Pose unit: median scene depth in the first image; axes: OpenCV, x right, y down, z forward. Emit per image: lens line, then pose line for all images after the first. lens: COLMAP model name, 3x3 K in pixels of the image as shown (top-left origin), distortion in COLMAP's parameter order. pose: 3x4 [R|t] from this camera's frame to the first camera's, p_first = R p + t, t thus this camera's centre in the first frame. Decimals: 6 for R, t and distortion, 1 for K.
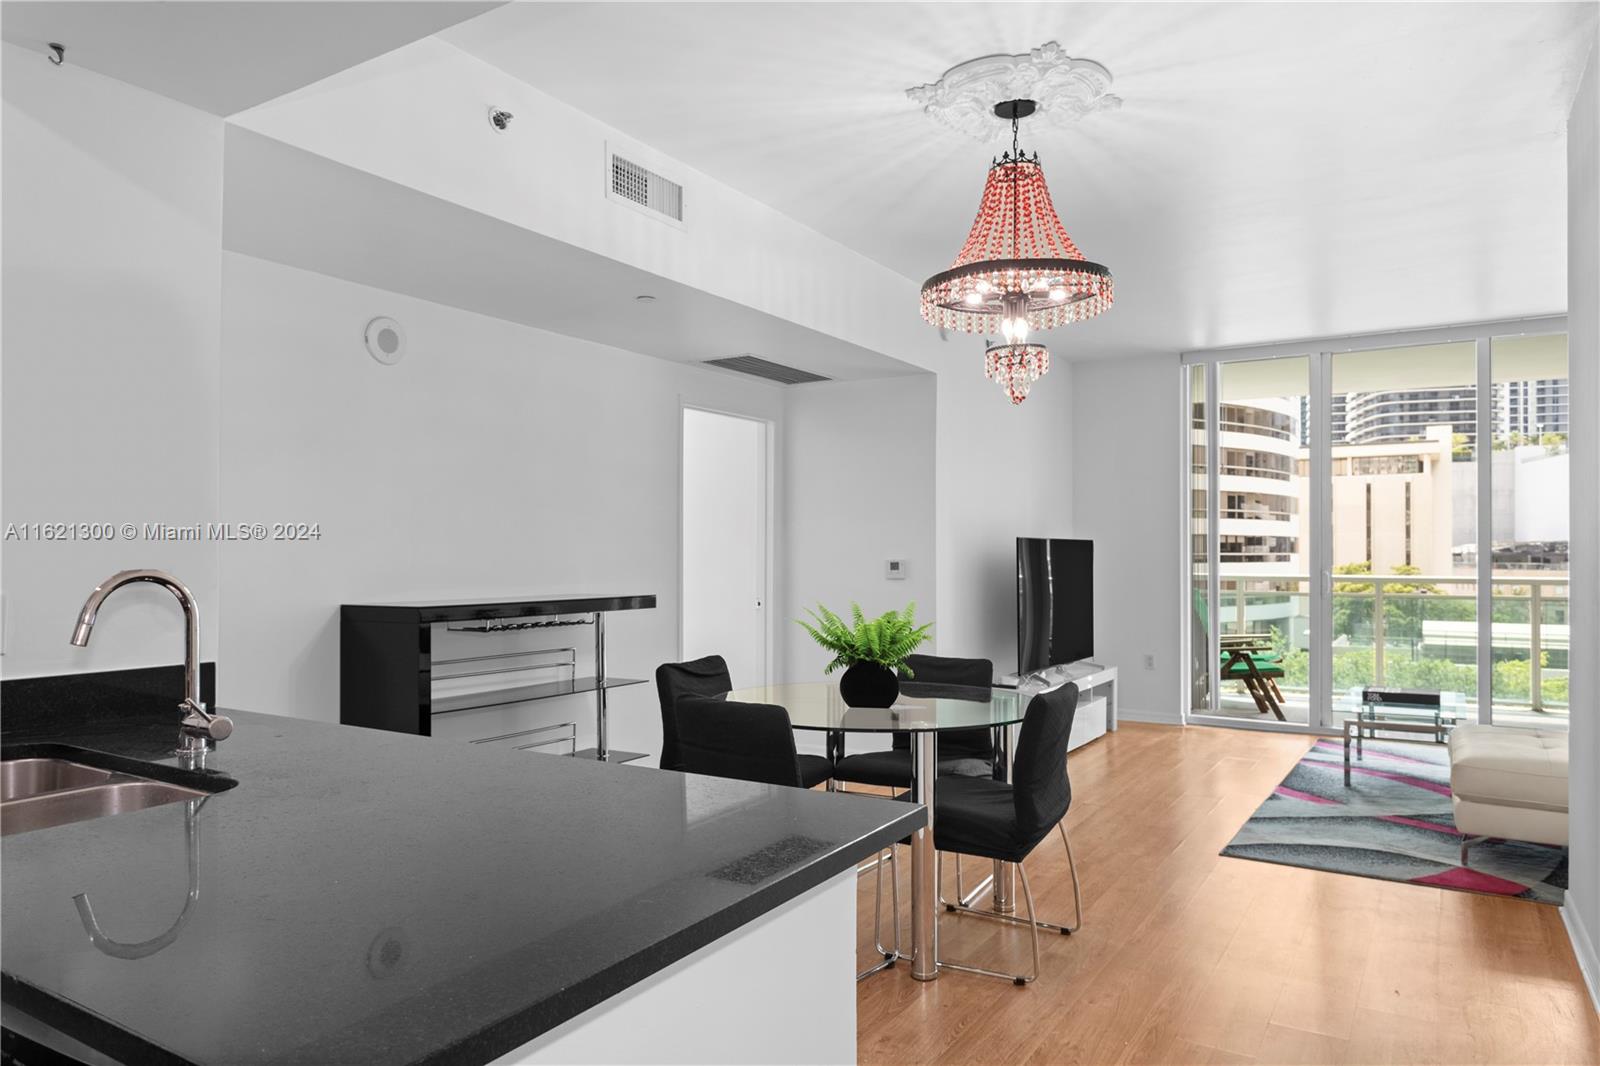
lens RADIAL K [[1046.4, 0, 800.0], [0, 1046.4, 533.0], [0, 0, 1]] dist [0.002102, -0.001193]
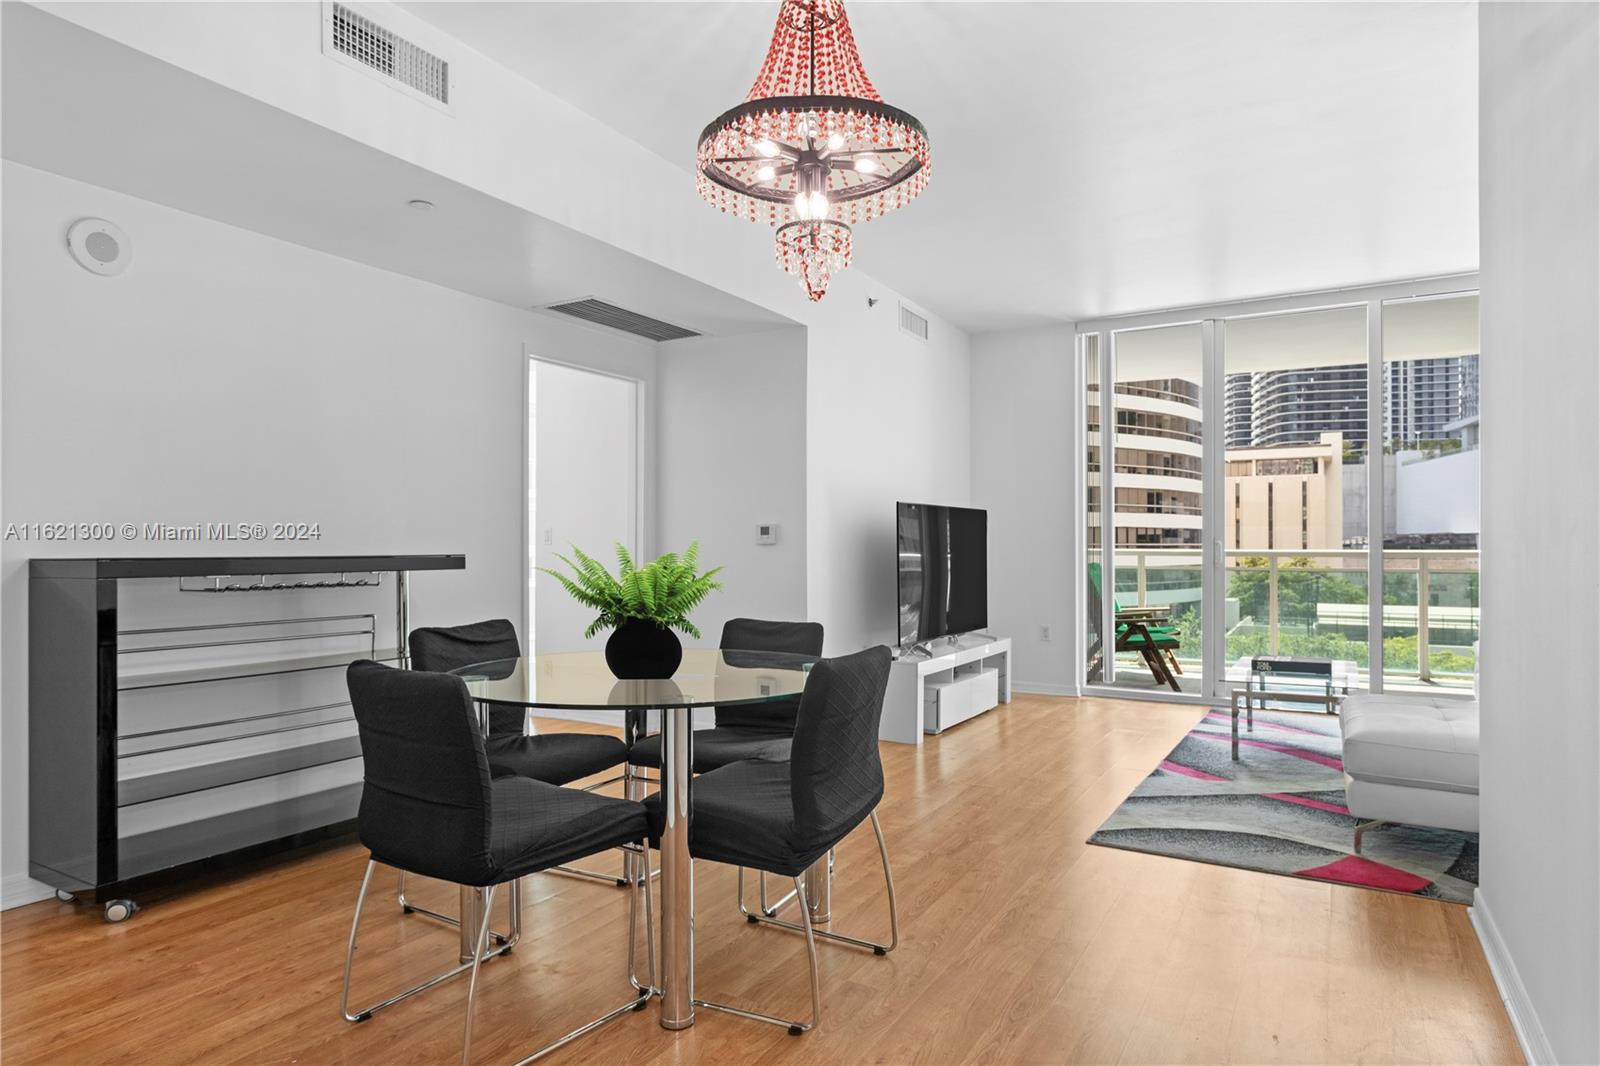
lens RADIAL K [[926.6, 0, 800.0], [0, 926.6, 533.0], [0, 0, 1]] dist [-0.004964, 0.001525]
pose [[0.999641, -0.001502, 0.026764, 0.101239], [0.001371, 0.999987, 0.004901, 0.029987], [-0.026771, -0.004862, 0.999630, 0.164885]]
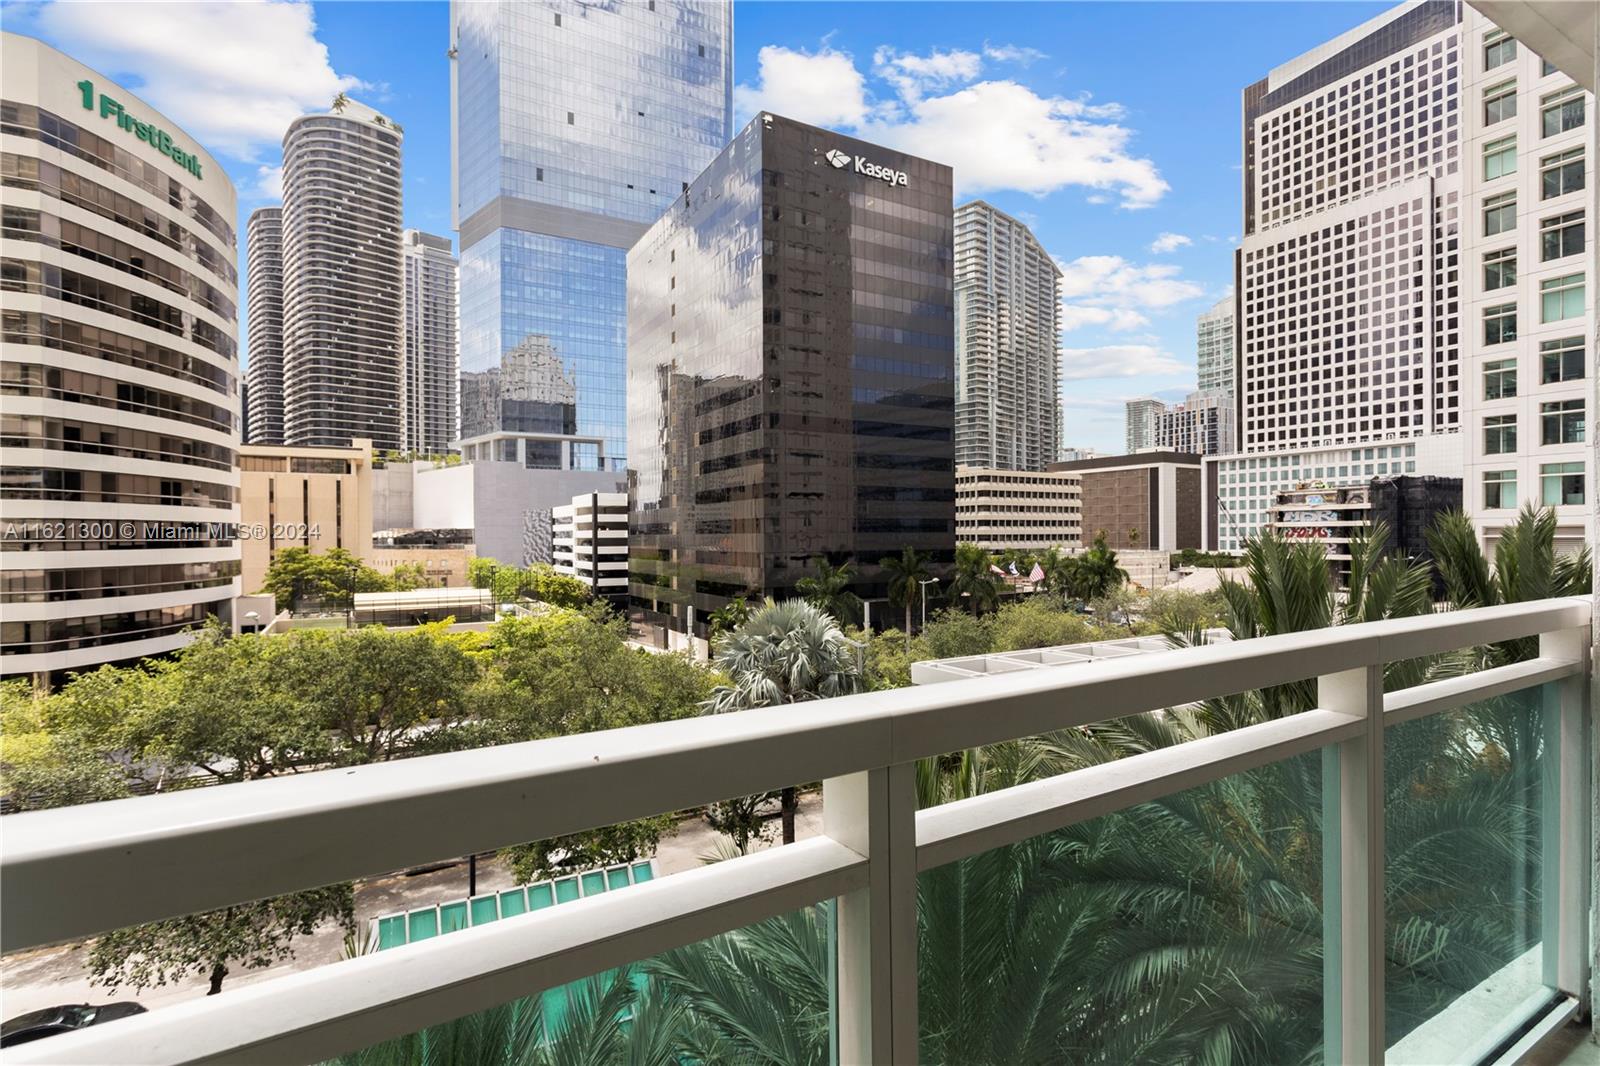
lens RADIAL K [[779.9, 0, 793.9], [0, 779.9, 537.8], [0, 0, 1]] dist [0.002830, 0.001821]
pose [[0.488684, -0.009000, 0.872414, 0.677537], [-0.007149, 0.999872, 0.014319, 0.036437], [-0.872431, -0.013234, 0.488557, 1.403673]]
